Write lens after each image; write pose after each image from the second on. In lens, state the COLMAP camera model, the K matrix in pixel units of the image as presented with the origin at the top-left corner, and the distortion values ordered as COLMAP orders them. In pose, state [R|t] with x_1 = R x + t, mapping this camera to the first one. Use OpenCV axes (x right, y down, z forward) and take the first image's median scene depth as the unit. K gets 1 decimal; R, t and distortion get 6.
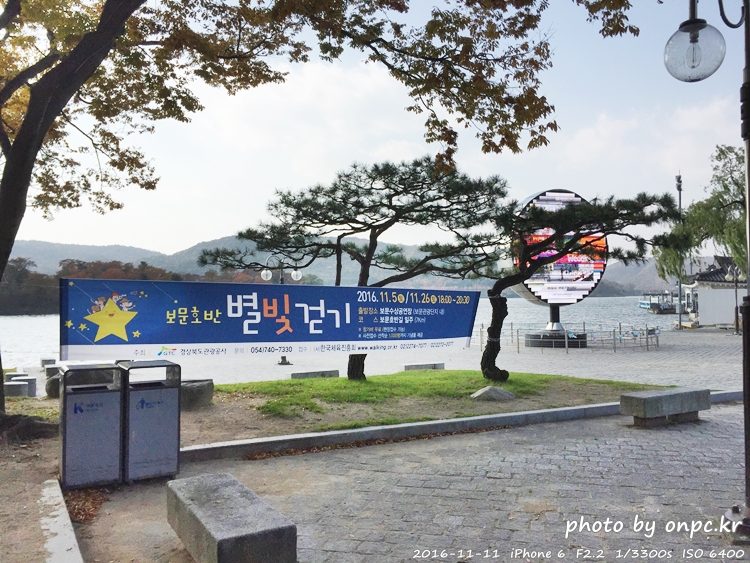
lens RADIAL K [[638.9, 0, 374.8], [0, 638.9, 285.8], [0, 0, 1]] dist [0.018667, 0.001321]
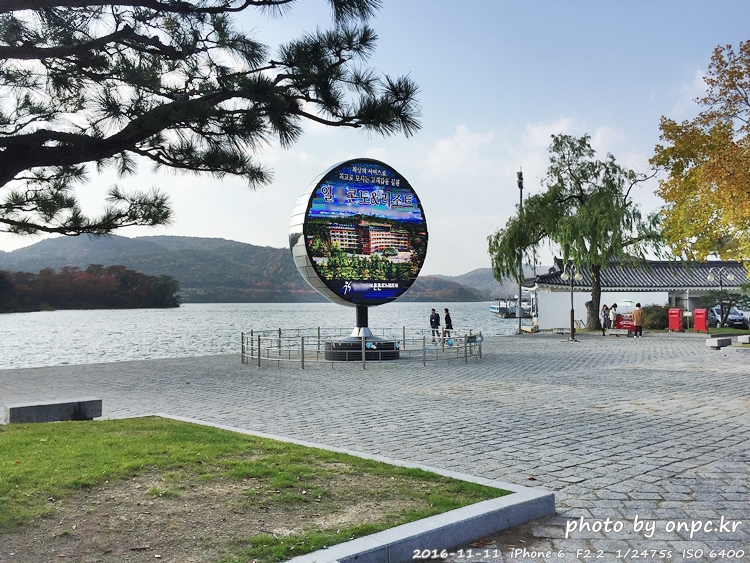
lens RADIAL K [[638.9, 0, 373.9], [0, 638.9, 281.8], [0, 0, 1]] dist [0.018667, 0.001321]
pose [[0.979147, 0.013217, 0.202724, 0.086609], [-0.010612, 0.999847, -0.013930, 0.007509], [-0.202877, 0.011488, 0.979137, 0.141695]]
